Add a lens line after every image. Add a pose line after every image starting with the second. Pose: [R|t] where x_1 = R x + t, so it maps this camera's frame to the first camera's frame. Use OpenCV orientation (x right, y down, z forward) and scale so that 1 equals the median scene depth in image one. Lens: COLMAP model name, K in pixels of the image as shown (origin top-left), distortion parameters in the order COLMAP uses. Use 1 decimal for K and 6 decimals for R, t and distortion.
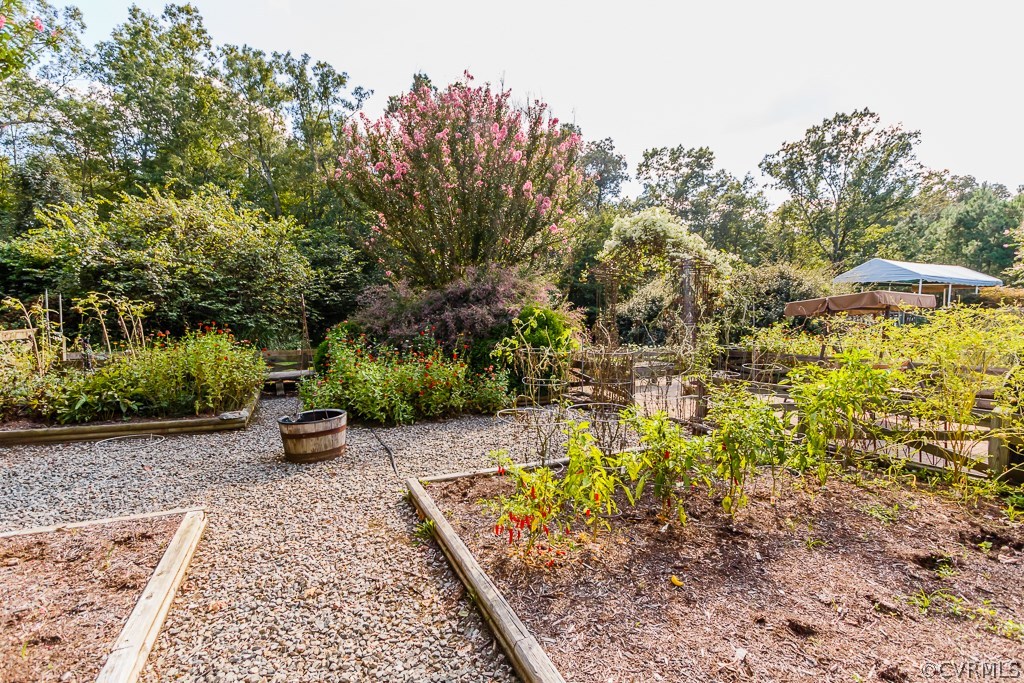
lens RADIAL K [[501.5, 0, 512.0], [0, 501.5, 341.5], [0, 0, 1]] dist [0.016097, -0.000207]
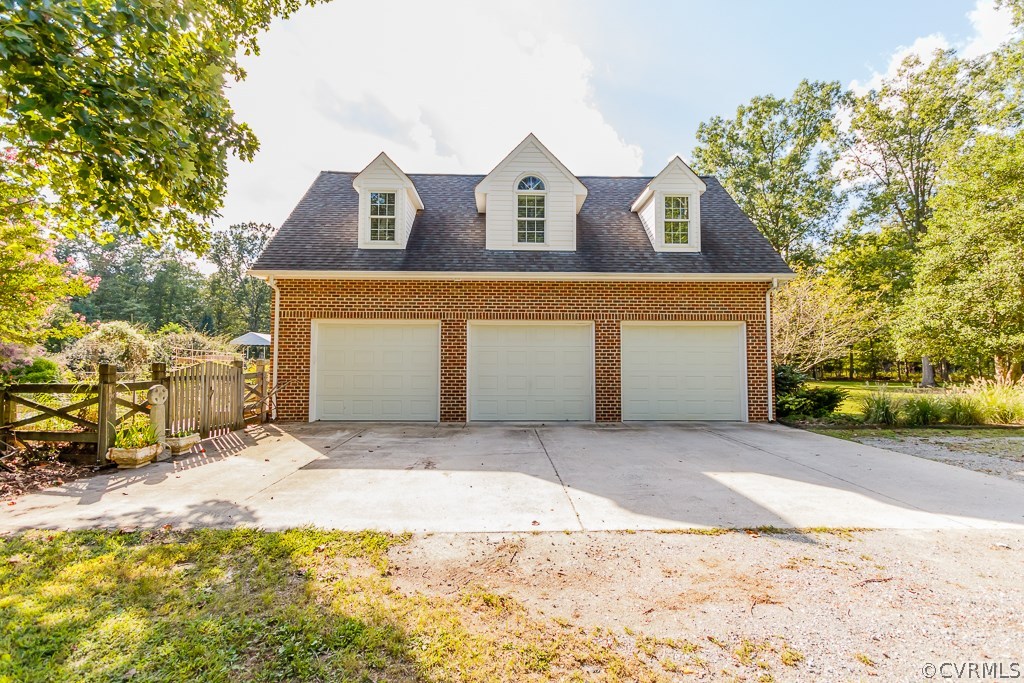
lens RADIAL K [[476.3, 0, 512.0], [0, 476.3, 341.5], [0, 0, 1]] dist [0.002742, -0.000532]
pose [[0.512376, 0.042686, 0.857700, -0.102392], [0.043740, 0.996170, -0.075707, 0.014393], [-0.857647, 0.076306, 0.508547, -0.255972]]
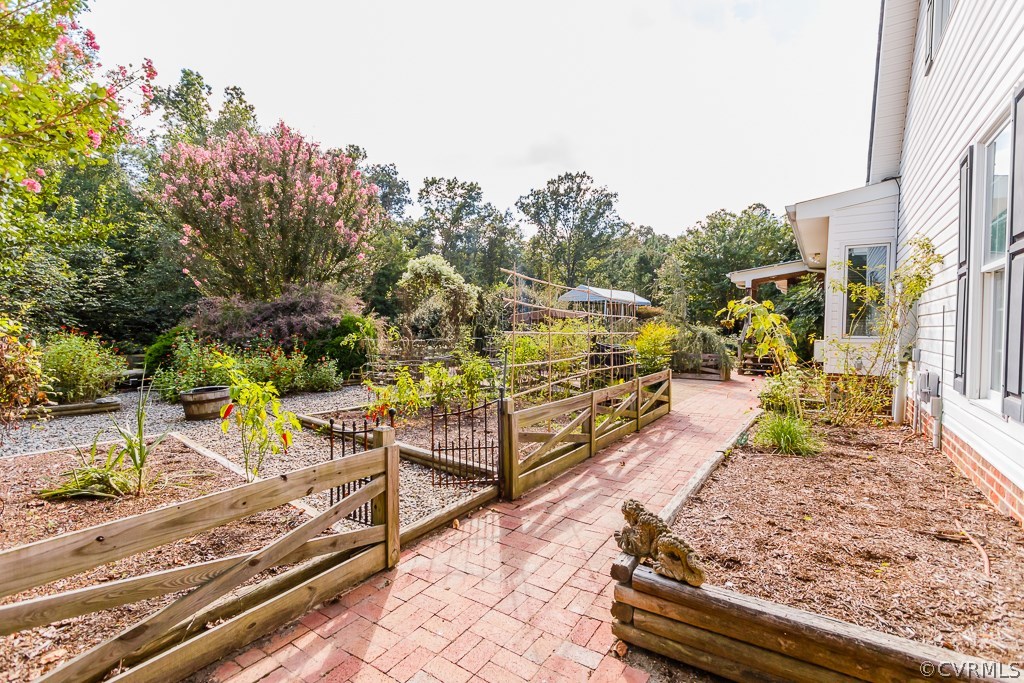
lens RADIAL K [[476.3, 0, 512.0], [0, 476.3, 341.5], [0, 0, 1]] dist [0.002742, -0.000532]
pose [[0.907599, -0.013087, 0.419635, -0.017133], [0.019917, 0.999731, -0.011899, 0.004295], [-0.419366, 0.019157, 0.907615, -0.061861]]
